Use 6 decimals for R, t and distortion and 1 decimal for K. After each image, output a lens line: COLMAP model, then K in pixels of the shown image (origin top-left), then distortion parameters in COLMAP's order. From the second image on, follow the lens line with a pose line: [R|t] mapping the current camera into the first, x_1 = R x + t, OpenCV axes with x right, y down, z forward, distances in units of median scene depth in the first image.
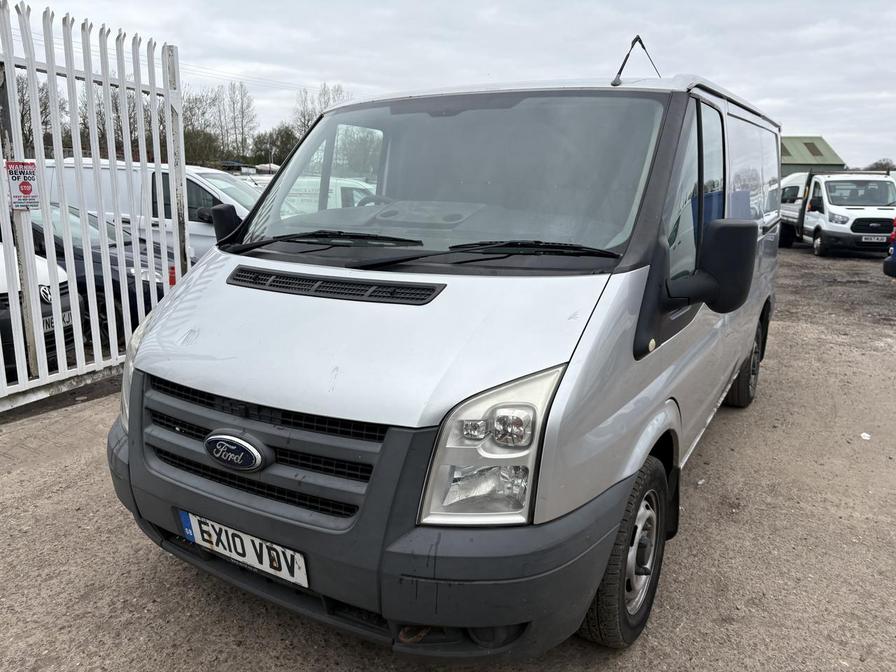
lens RADIAL K [[687.3, 0, 448.0], [0, 687.3, 336.0], [0, 0, 1]] dist [0.061373, -0.086026]
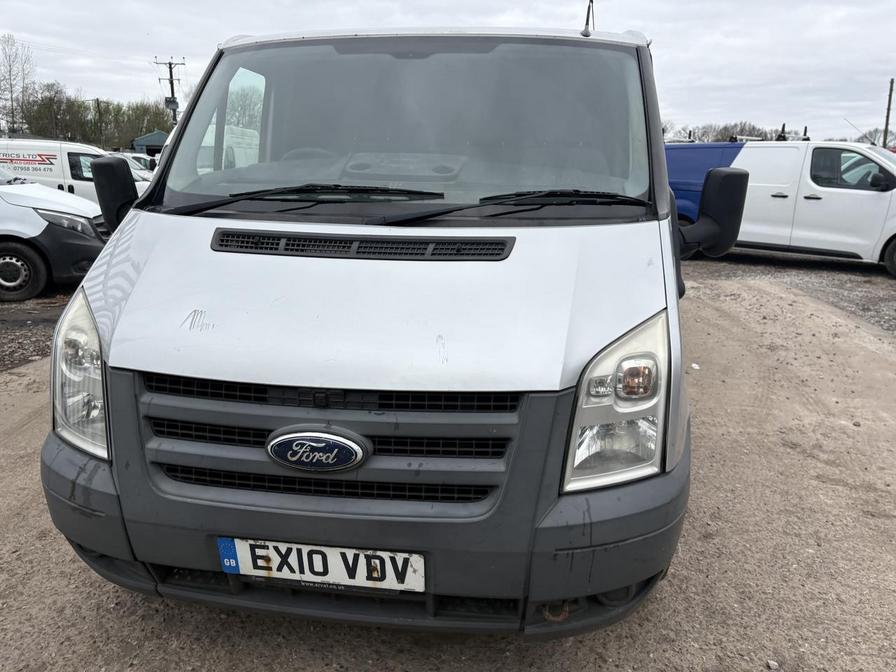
lens RADIAL K [[687.3, 0, 448.0], [0, 687.3, 336.0], [0, 0, 1]] dist [0.061373, -0.086026]
pose [[0.915406, -0.092202, 0.391830, -0.470578], [0.078370, 0.995609, 0.051186, 0.002909], [-0.394829, -0.016148, 0.918613, 0.191501]]
